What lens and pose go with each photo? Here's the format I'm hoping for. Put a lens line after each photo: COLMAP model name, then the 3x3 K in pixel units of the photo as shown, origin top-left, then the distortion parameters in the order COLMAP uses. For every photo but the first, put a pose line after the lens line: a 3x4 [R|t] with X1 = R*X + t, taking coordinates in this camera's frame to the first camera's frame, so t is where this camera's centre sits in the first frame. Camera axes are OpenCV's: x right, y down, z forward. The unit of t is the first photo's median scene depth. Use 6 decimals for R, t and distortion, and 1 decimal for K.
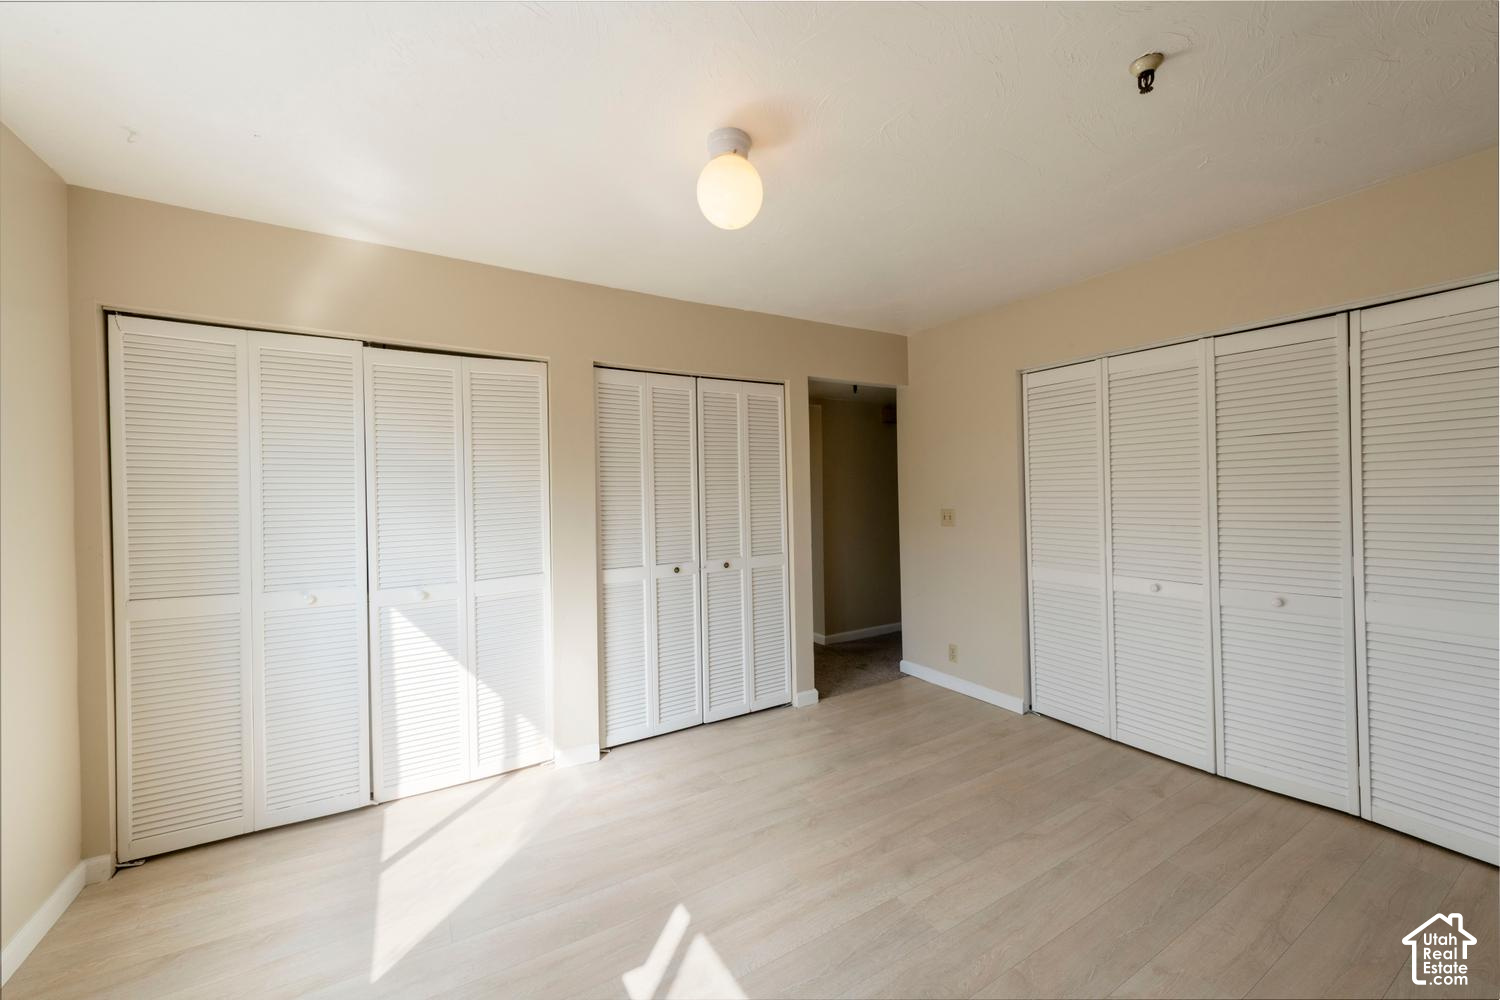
lens RADIAL K [[584.7, 0, 753.3], [0, 584.7, 496.8], [0, 0, 1]] dist [-0.002196, -0.000232]
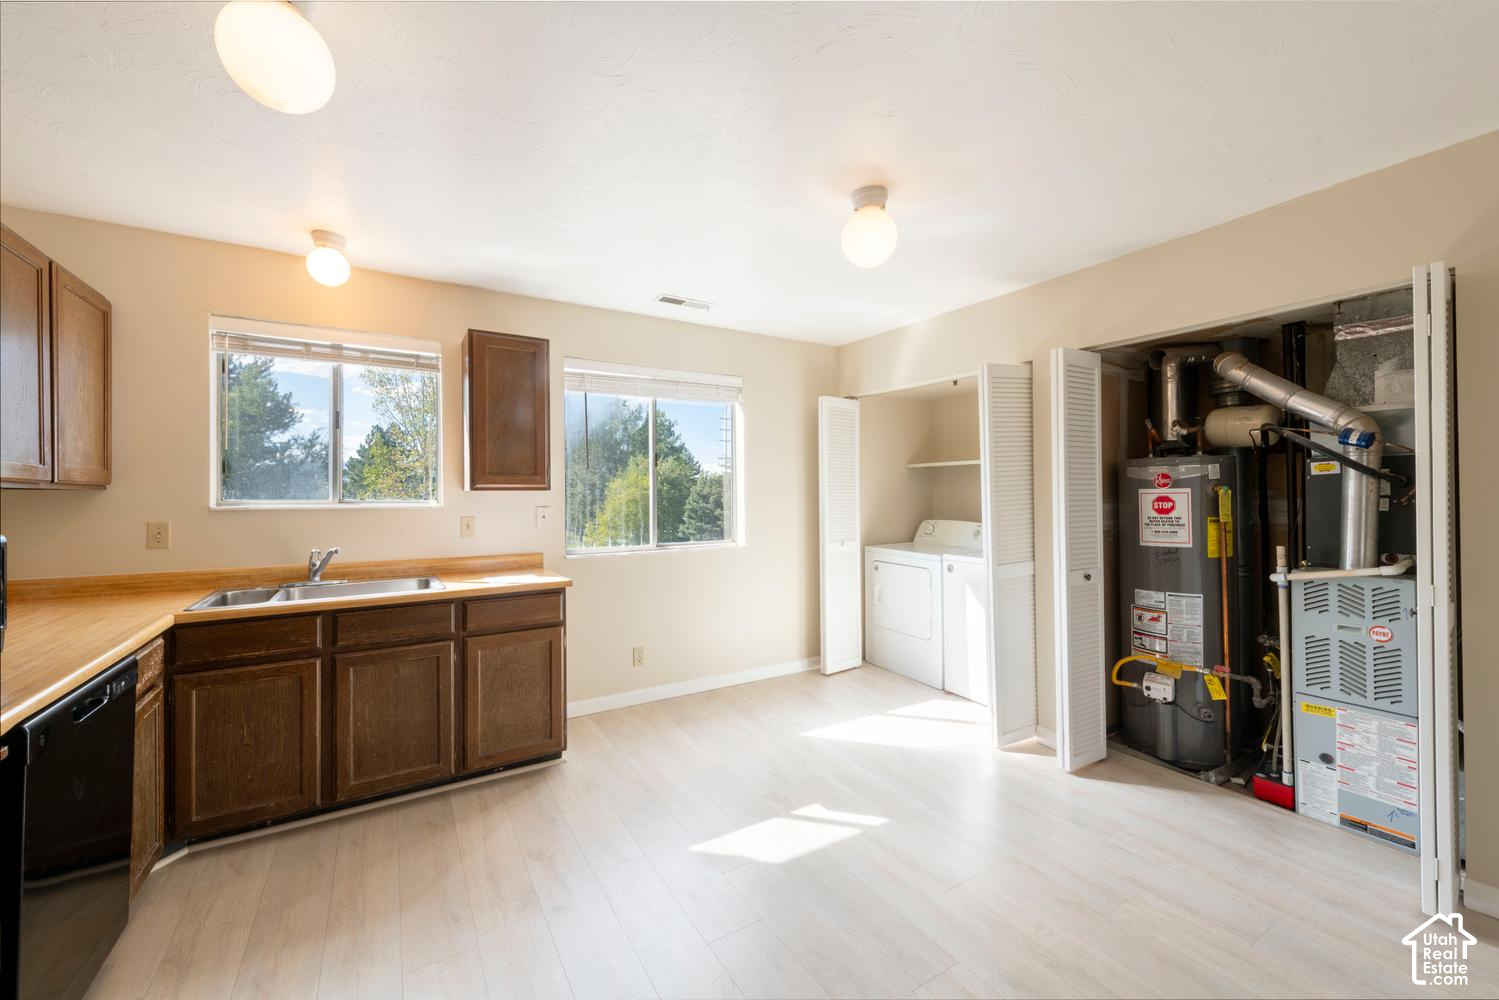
lens RADIAL K [[584.3, 0, 750.4], [0, 584.3, 488.3], [0, 0, 1]] dist [-0.002196, -0.000232]
pose [[0.005259, 0.020621, -0.999774, 1.020993], [0.002204, 0.999785, 0.020632, -0.039823], [0.999984, -0.002312, 0.005212, 0.633899]]
